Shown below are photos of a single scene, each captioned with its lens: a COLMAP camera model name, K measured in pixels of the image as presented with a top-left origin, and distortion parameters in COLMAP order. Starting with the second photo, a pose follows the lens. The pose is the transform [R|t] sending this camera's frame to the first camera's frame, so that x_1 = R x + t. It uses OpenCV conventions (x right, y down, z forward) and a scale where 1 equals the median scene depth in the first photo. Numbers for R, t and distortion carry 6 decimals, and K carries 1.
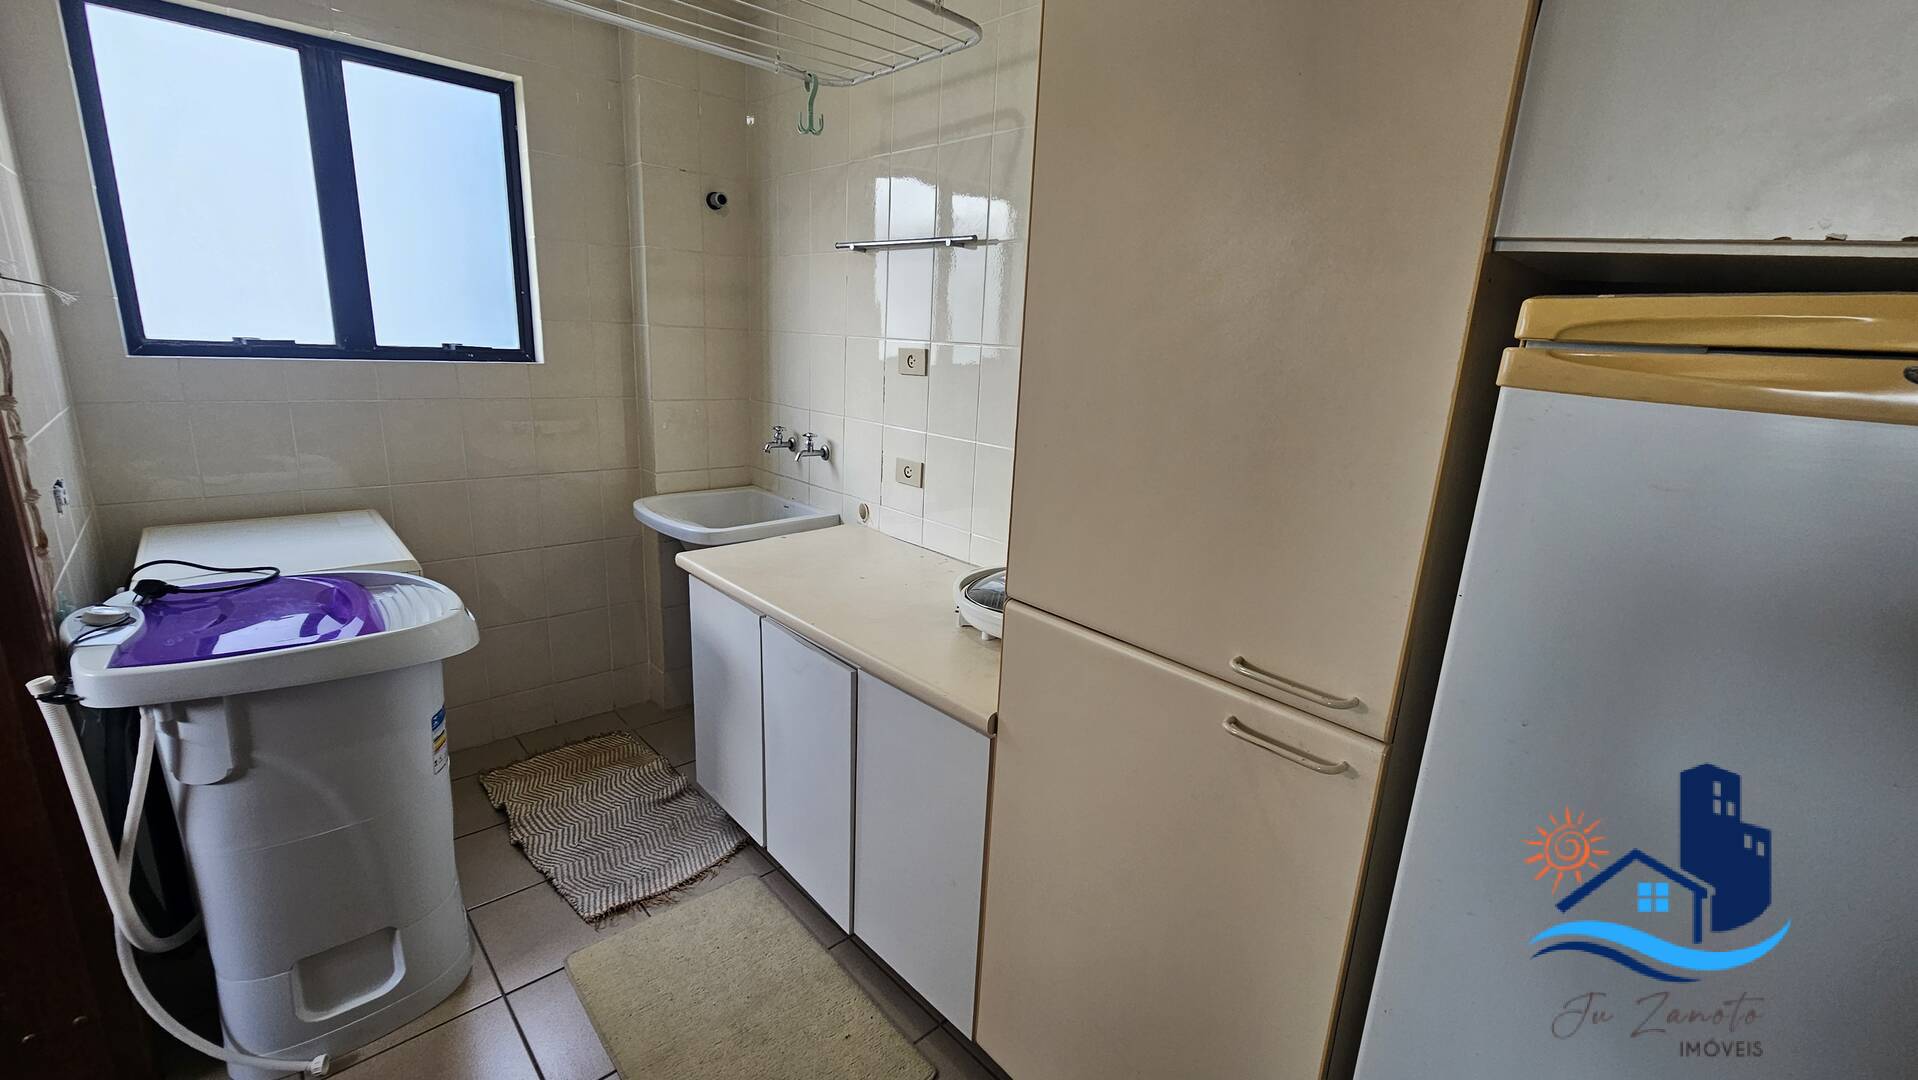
lens RADIAL K [[785.4, 0, 959.1], [0, 785.4, 536.9], [0, 0, 1]] dist [-0.009588, 0.002369]
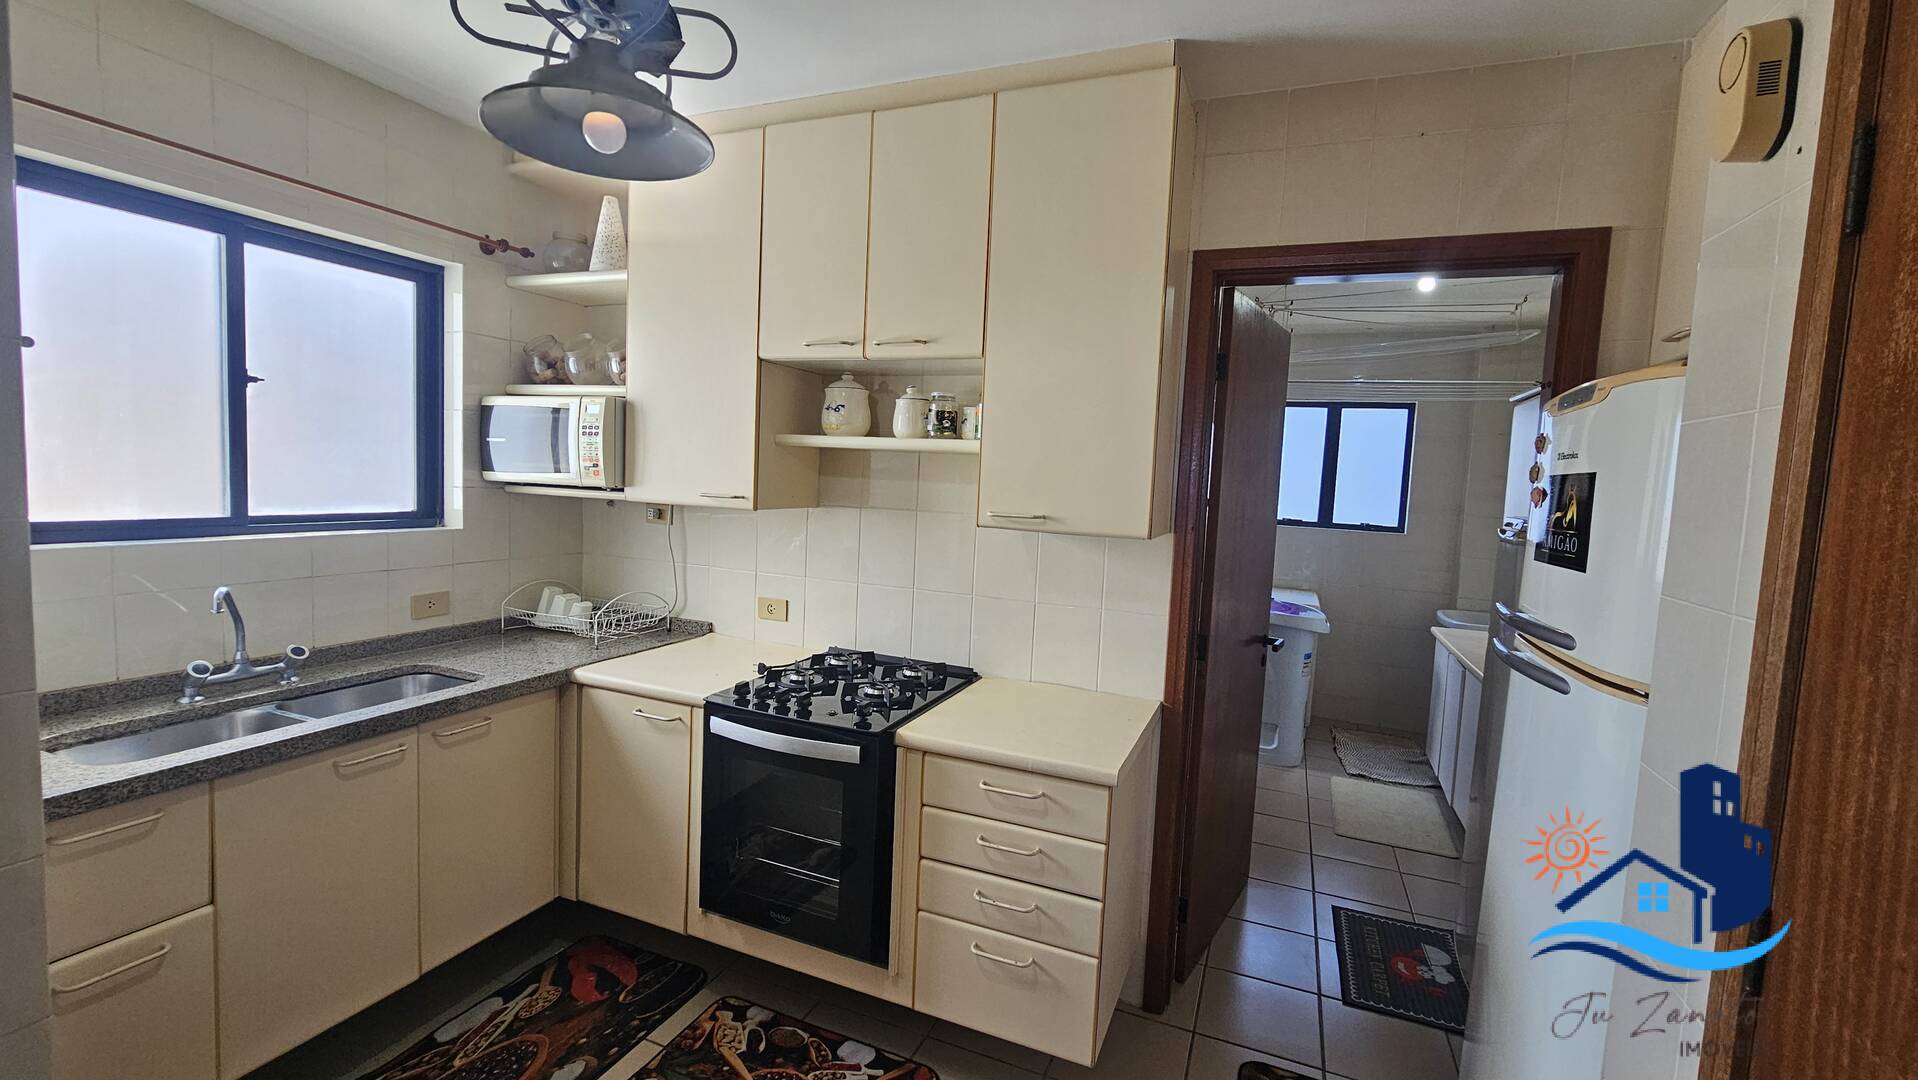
lens RADIAL K [[785.4, 0, 959.6], [0, 785.4, 531.4], [0, 0, 1]] dist [-0.009588, 0.002369]
pose [[0.409408, 0.046020, -0.911190, 0.954355], [-0.250538, 0.966003, -0.063781, 0.212283], [0.877277, 0.254400, 0.407020, -0.939641]]
